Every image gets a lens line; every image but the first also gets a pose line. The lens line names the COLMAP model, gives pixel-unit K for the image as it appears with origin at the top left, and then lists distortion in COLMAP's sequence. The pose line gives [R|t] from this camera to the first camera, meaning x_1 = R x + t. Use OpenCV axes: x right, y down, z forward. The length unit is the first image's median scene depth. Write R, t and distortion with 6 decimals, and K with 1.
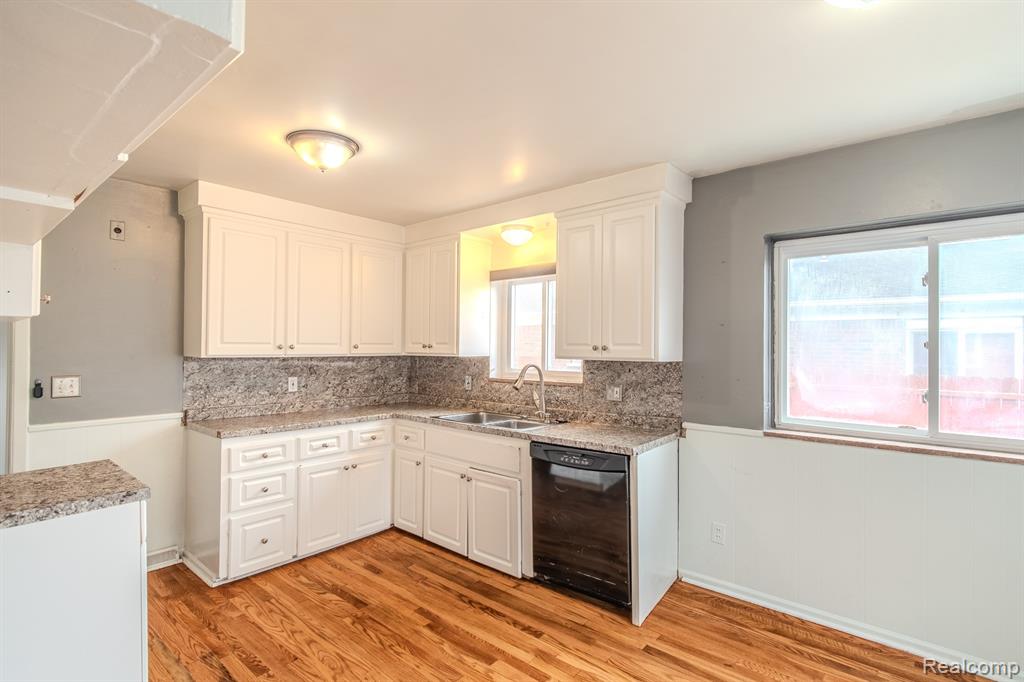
lens RADIAL K [[497.1, 0, 511.3], [0, 497.1, 341.2], [0, 0, 1]] dist [0.002874, -0.001582]
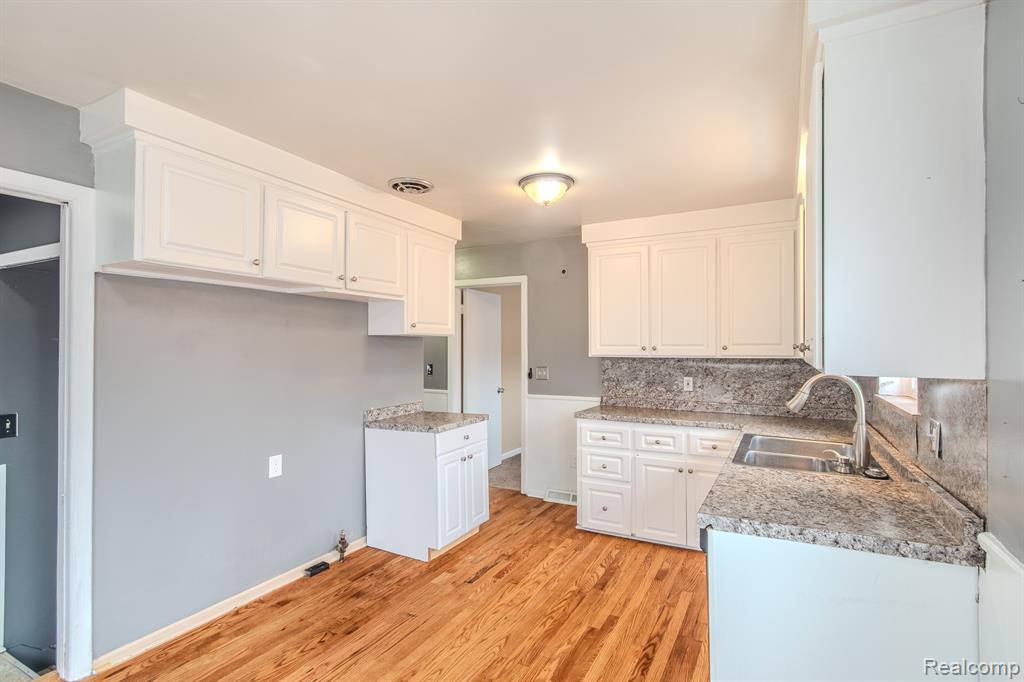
lens RADIAL K [[497.1, 0, 519.4], [0, 497.1, 344.0], [0, 0, 1]] dist [0.002874, -0.001582]
pose [[0.218799, -0.008891, -0.975729, 0.610254], [0.016159, 0.999854, -0.005487, 0.002919], [0.975636, -0.014567, 0.218911, 0.507243]]
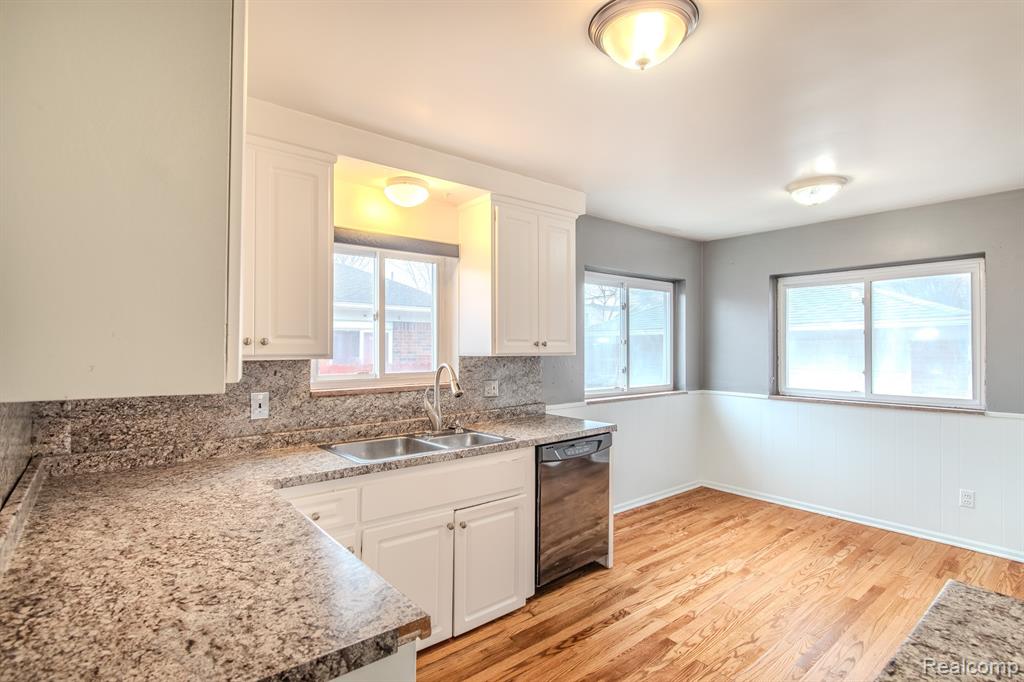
lens RADIAL K [[497.1, 0, 525.6], [0, 497.1, 340.9], [0, 0, 1]] dist [0.002874, -0.001582]
pose [[0.163733, 0.001202, 0.986504, -0.785111], [-0.011784, 0.999930, 0.000738, 0.006417], [-0.986434, -0.011746, 0.163736, 0.790614]]
